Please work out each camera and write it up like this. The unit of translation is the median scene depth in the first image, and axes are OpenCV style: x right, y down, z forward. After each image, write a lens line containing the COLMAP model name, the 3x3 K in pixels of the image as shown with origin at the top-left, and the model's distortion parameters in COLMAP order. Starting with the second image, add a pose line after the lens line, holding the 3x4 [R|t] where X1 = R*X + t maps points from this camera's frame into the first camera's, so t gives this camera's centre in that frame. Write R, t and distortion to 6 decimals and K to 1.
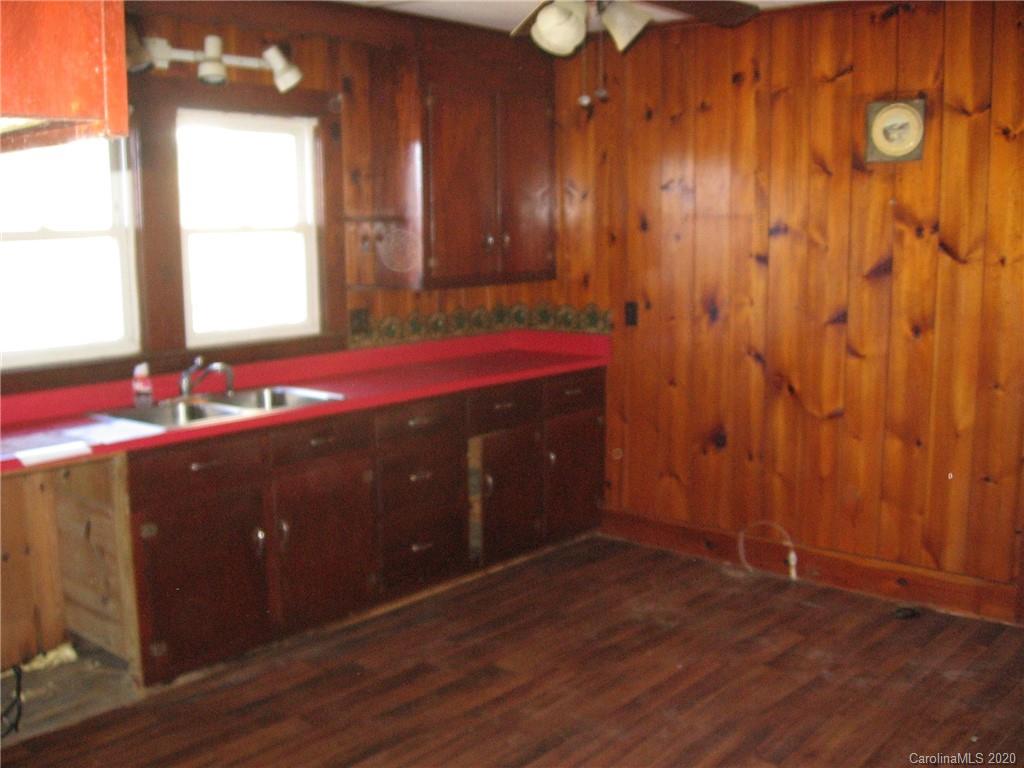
lens RADIAL K [[1062.8, 0, 512.0], [0, 1062.8, 384.0], [0, 0, 1]] dist [-0.123778, 0.006701]
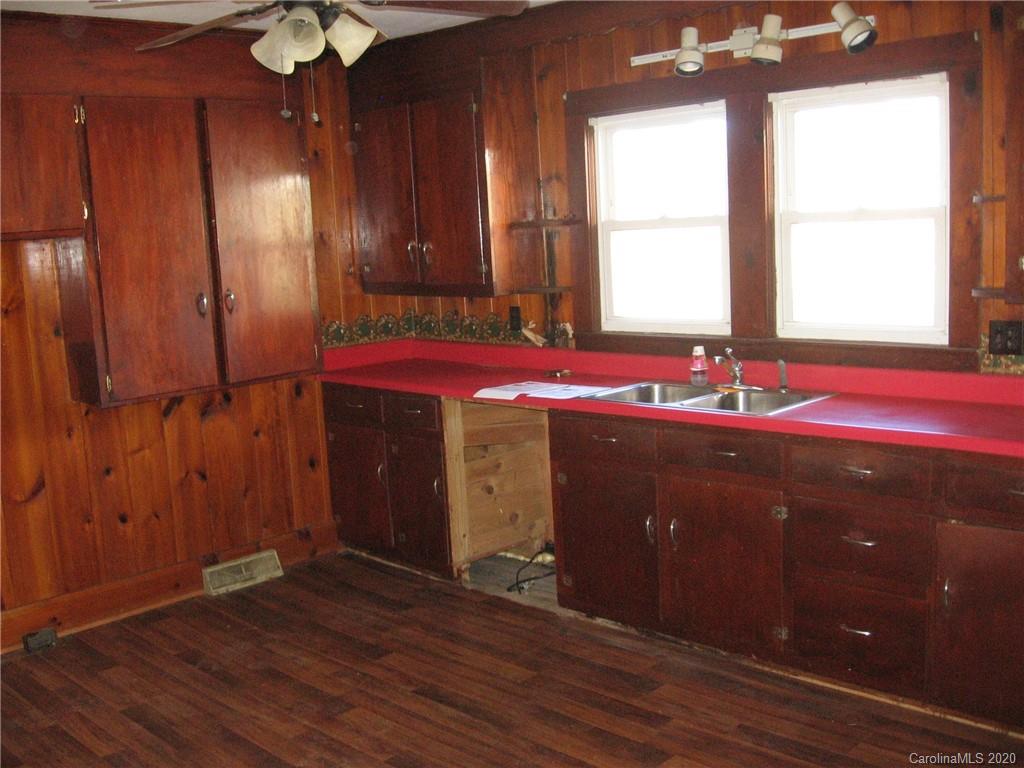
lens RADIAL K [[1062.8, 0, 512.0], [0, 1062.8, 384.0], [0, 0, 1]] dist [-0.123778, 0.006701]
pose [[-0.052866, 0.153595, -0.986719, 0.758263], [-0.099932, 0.982327, 0.158265, -0.137796], [0.993589, 0.106971, -0.036583, 0.885662]]
